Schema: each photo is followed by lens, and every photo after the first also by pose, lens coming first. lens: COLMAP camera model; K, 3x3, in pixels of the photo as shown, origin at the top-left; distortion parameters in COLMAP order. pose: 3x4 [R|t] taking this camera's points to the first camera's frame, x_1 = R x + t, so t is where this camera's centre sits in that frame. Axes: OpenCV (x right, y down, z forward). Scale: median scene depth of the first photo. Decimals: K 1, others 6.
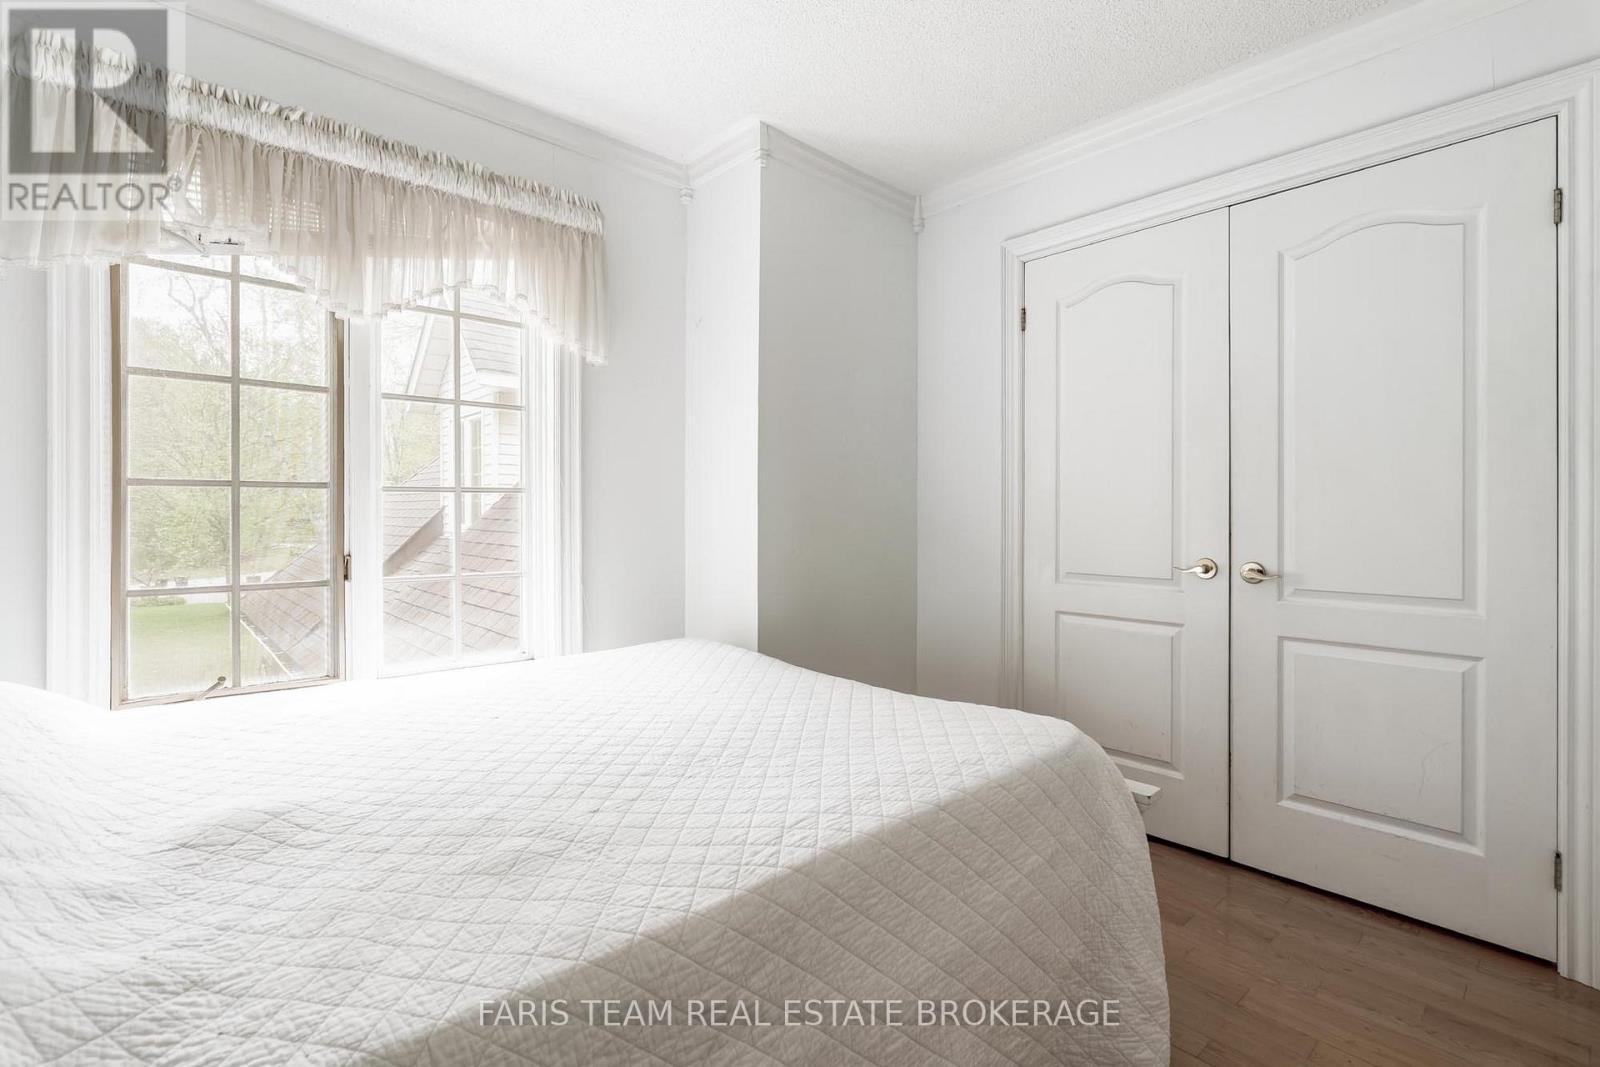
lens RADIAL K [[743.8, 0, 798.9], [0, 743.8, 532.3], [0, 0, 1]] dist [-0.012146, 0.000697]
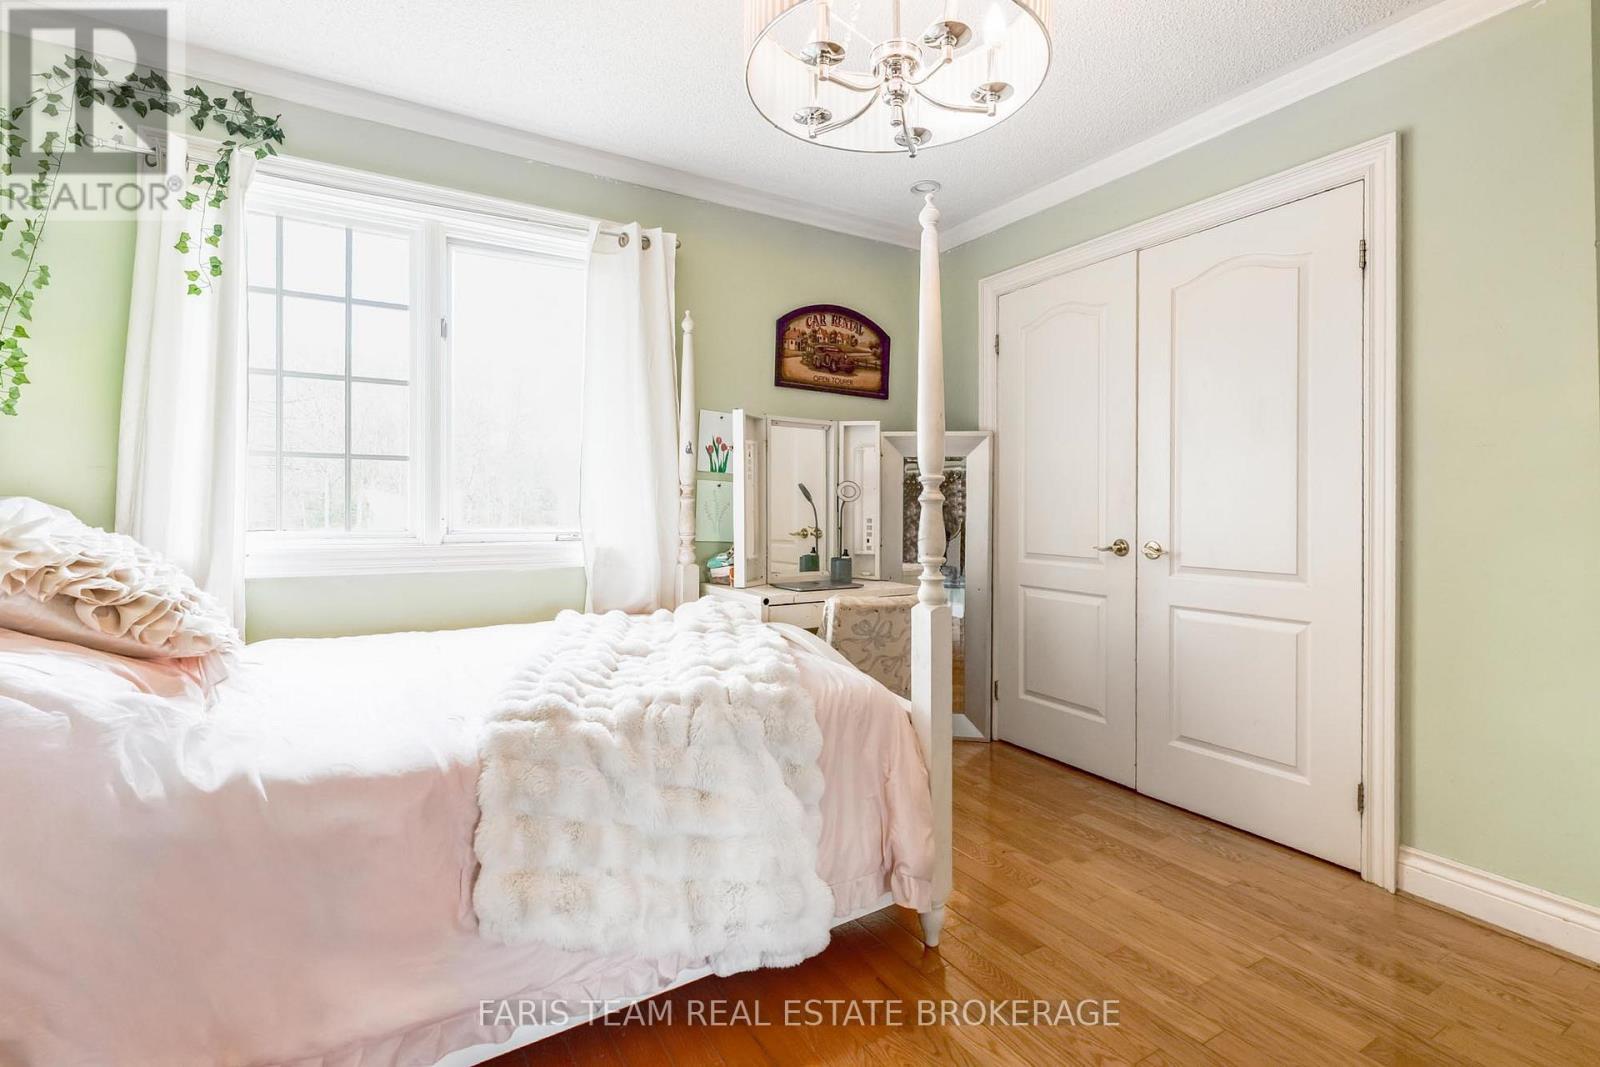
lens RADIAL K [[743.8, 0, 801.4], [0, 743.8, 519.3], [0, 0, 1]] dist [-0.012146, 0.000697]
pose [[0.980747, 0.004856, -0.195223, 0.290156], [-0.006507, 0.999948, -0.007815, 0.012873], [0.195175, 0.008935, 0.980728, -0.315542]]
